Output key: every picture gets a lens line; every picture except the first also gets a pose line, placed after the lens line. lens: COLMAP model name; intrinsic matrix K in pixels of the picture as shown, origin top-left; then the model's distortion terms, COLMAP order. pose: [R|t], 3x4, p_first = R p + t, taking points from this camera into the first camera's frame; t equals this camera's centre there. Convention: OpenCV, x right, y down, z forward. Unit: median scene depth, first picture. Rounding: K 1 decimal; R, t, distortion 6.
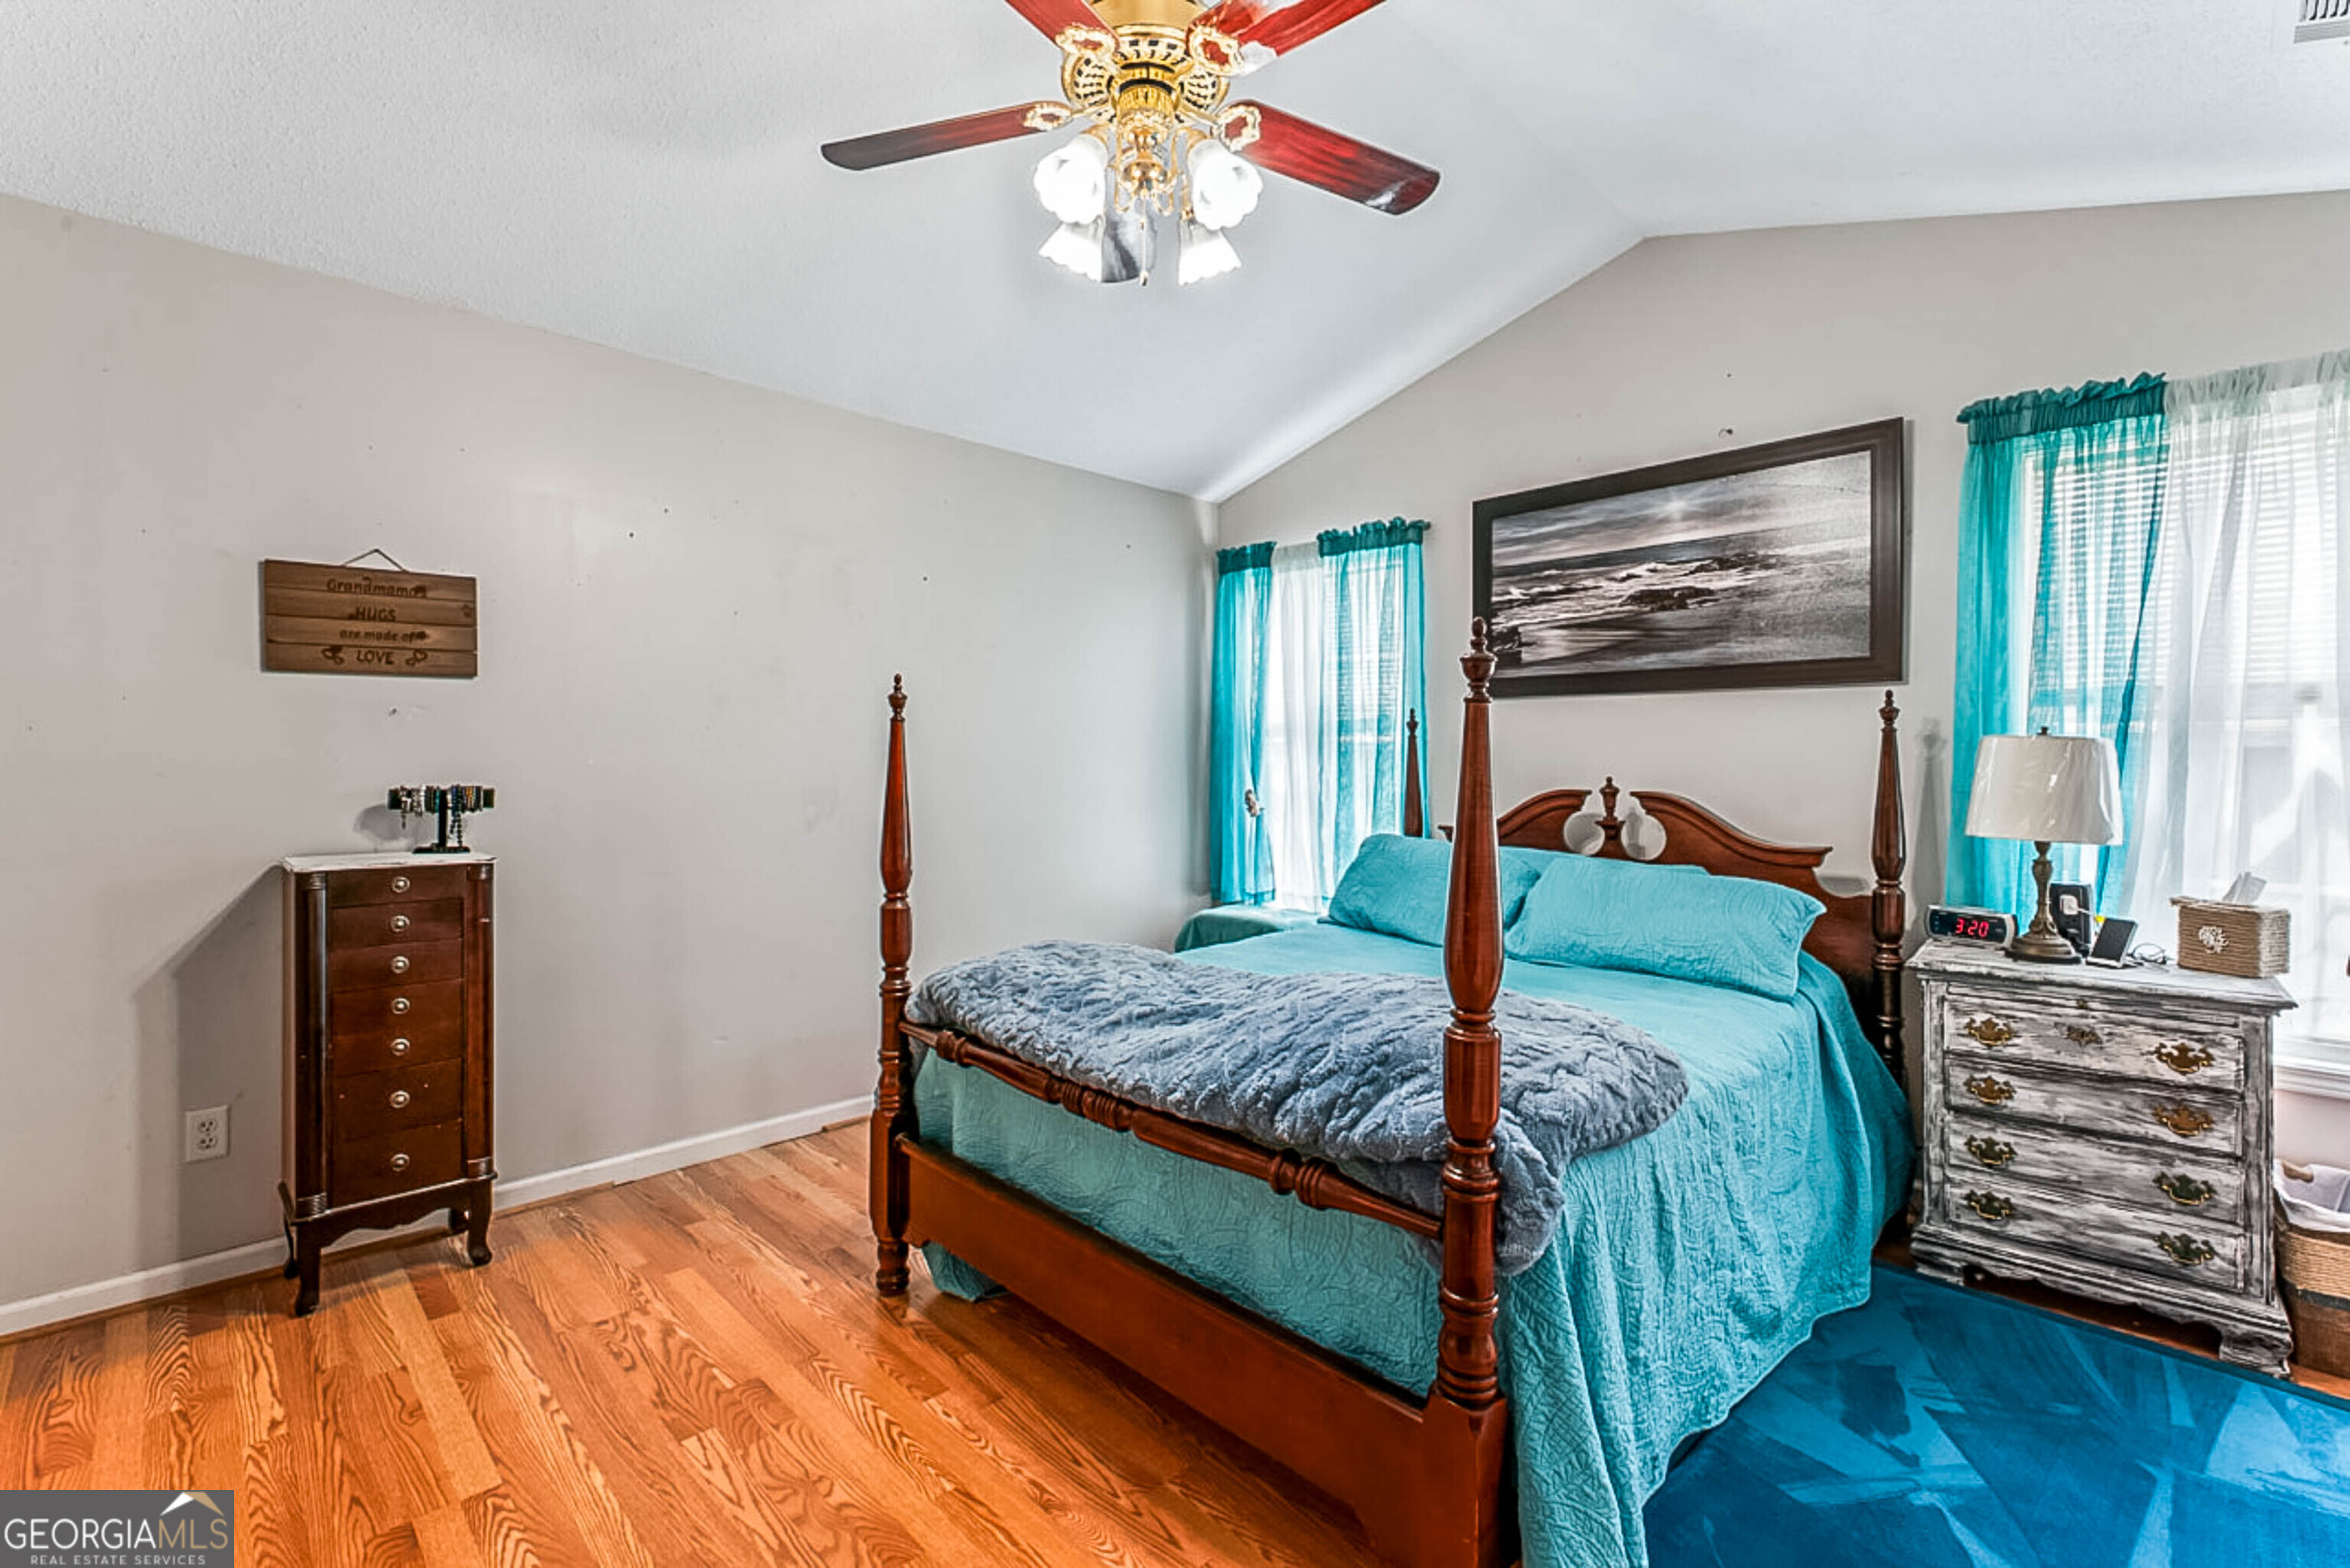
lens RADIAL K [[1066.9, 0, 1177.8], [0, 1066.9, 766.1], [0, 0, 1]] dist [-0.004153, -0.000849]
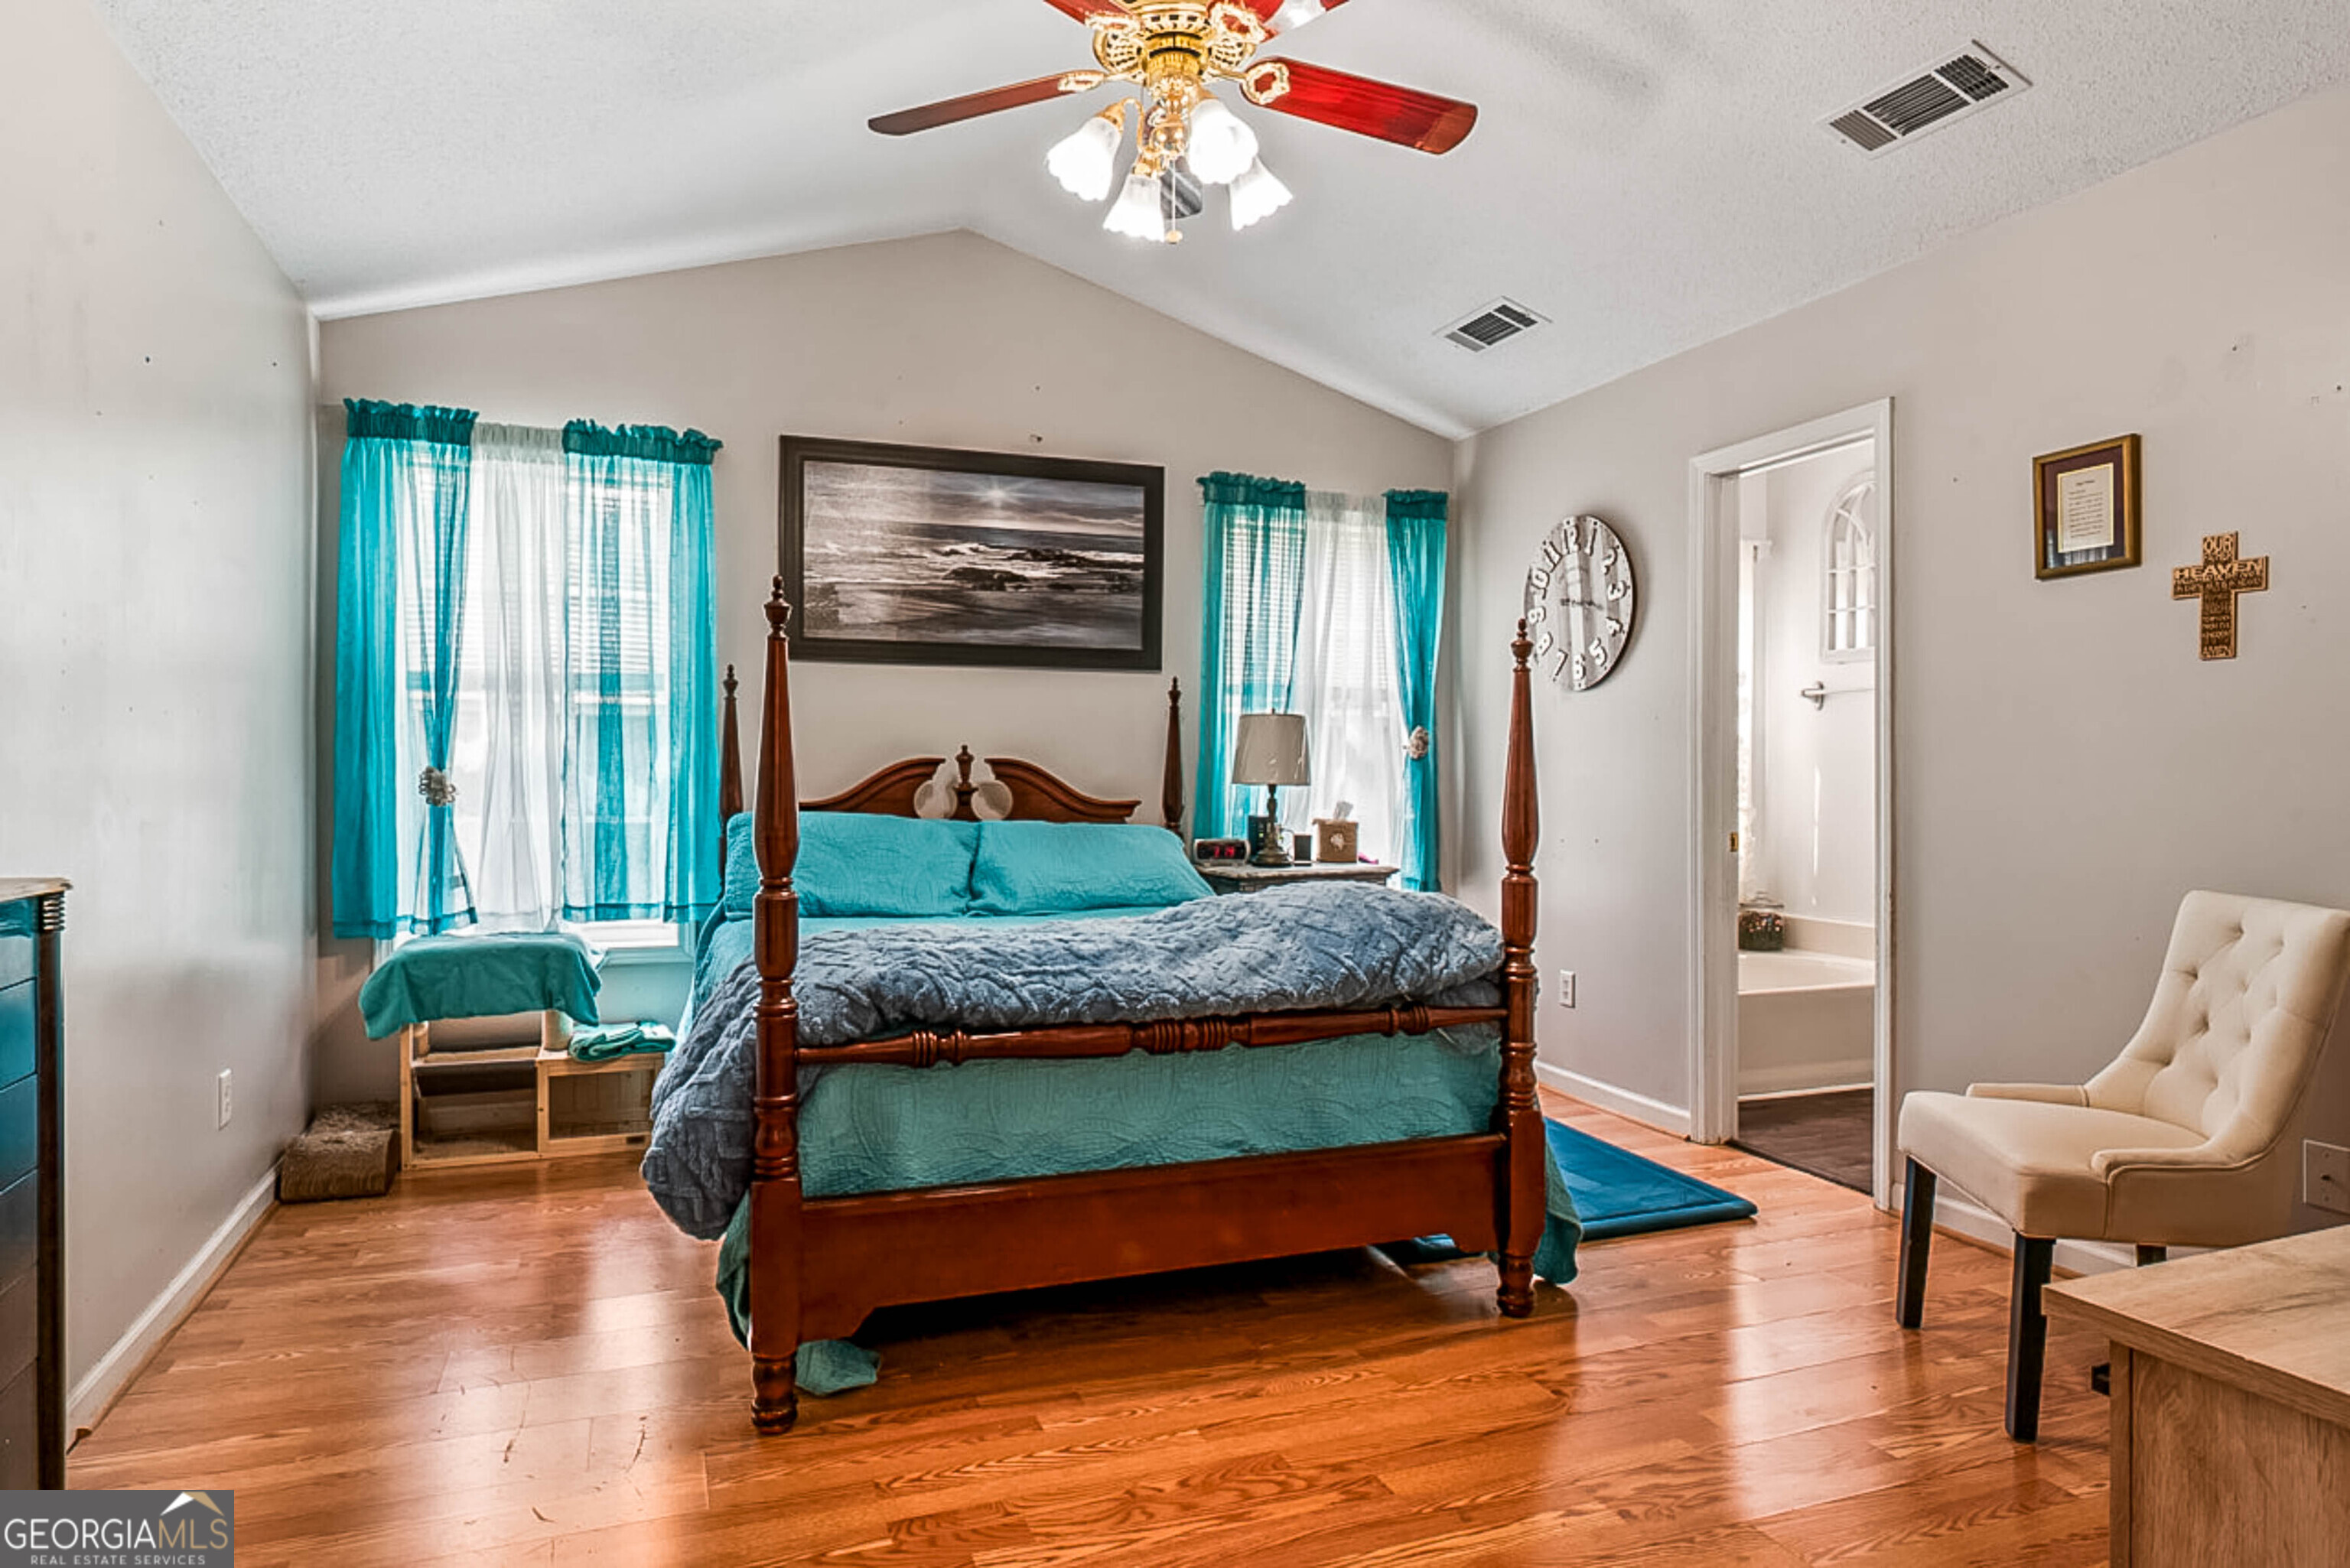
lens RADIAL K [[1417.0, 0, 1182.7], [0, 1417.0, 793.3], [0, 0, 1]] dist [0.007086, 0.000099]
pose [[0.372864, -0.018229, 0.927707, -0.803754], [0.004932, 0.999832, 0.017664, 0.034253], [-0.927873, -0.002011, 0.372891, 0.291877]]
